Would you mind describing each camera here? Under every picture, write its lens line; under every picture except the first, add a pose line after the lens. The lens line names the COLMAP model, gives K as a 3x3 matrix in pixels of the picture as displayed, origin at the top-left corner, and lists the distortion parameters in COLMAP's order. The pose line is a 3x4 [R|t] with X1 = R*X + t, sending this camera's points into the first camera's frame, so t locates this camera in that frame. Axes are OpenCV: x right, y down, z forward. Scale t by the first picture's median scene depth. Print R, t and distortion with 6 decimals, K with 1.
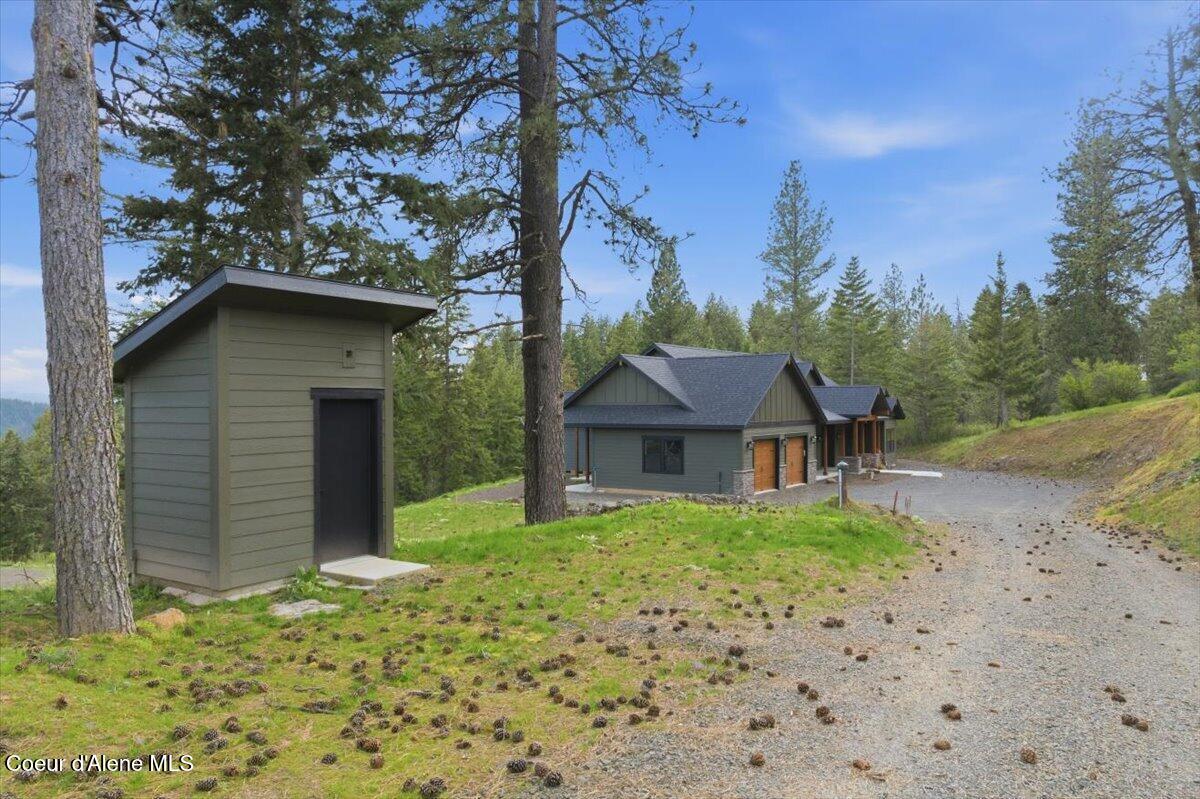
lens RADIAL K [[848.1, 0, 619.4], [0, 848.1, 360.2], [0, 0, 1]] dist [-0.037552, 0.002851]
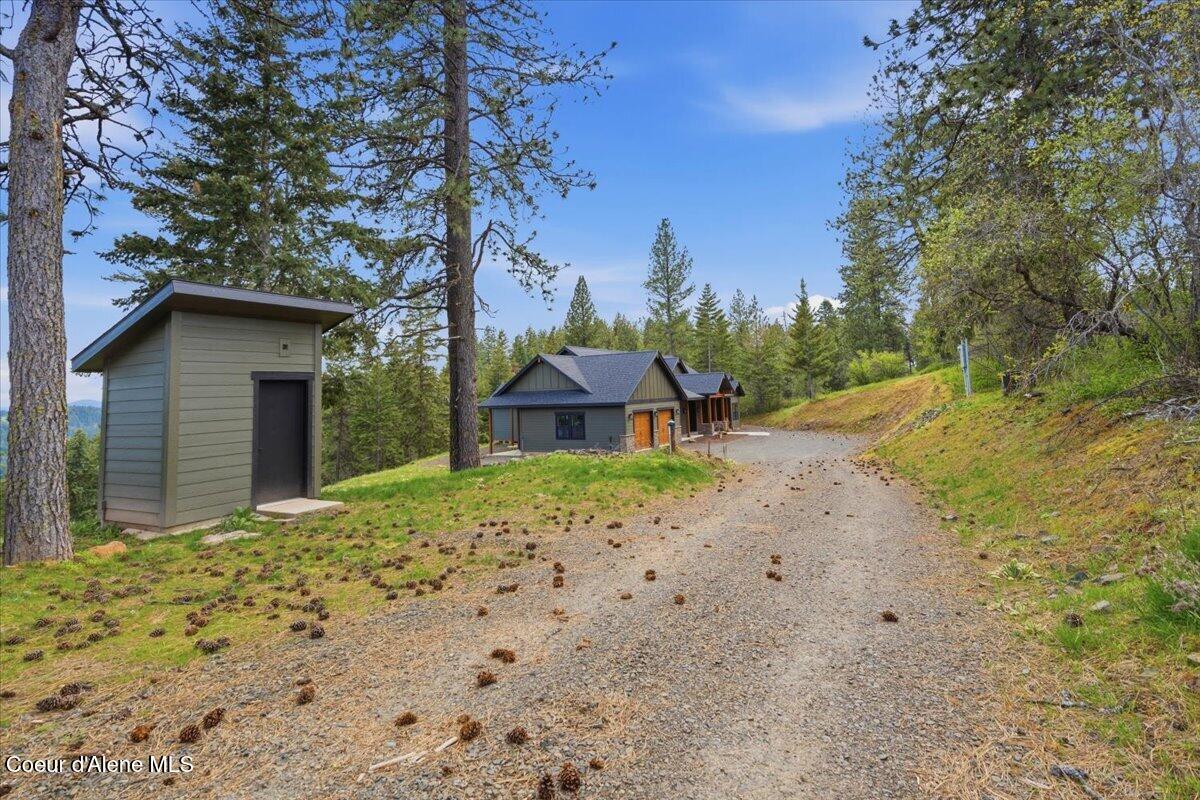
lens RADIAL K [[601.5, 0, 608.8], [0, 601.5, 307.6], [0, 0, 1]] dist [-0.013503, 0.004829]
pose [[0.995826, -0.018577, 0.089363, 0.028661], [0.026526, 0.995713, -0.088612, 0.007221], [-0.087334, 0.090613, 0.992049, -0.003399]]
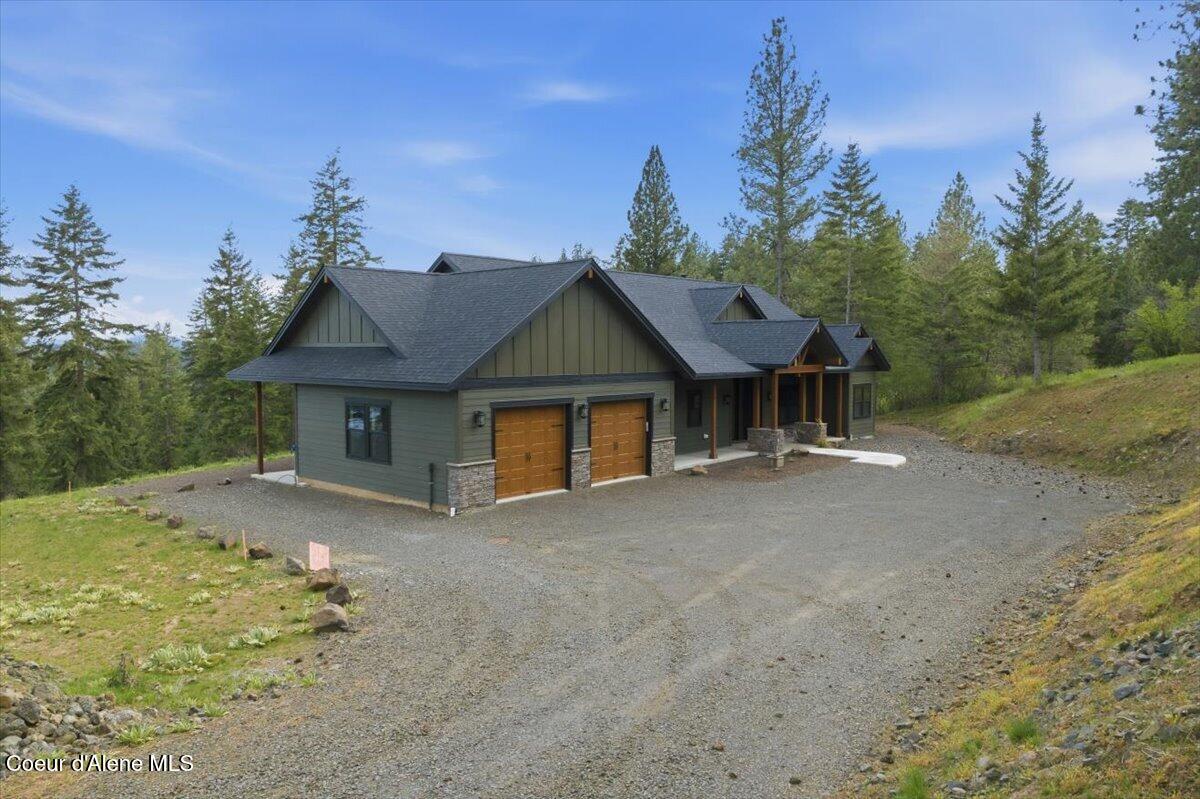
lens RADIAL K [[848.1, 0, 618.7], [0, 848.1, 363.7], [0, 0, 1]] dist [-0.037552, 0.002851]
pose [[0.991877, 0.003822, -0.127146, 0.287576], [0.004923, 0.997646, 0.068393, 0.023229], [0.127109, -0.068464, 0.989523, 0.410797]]
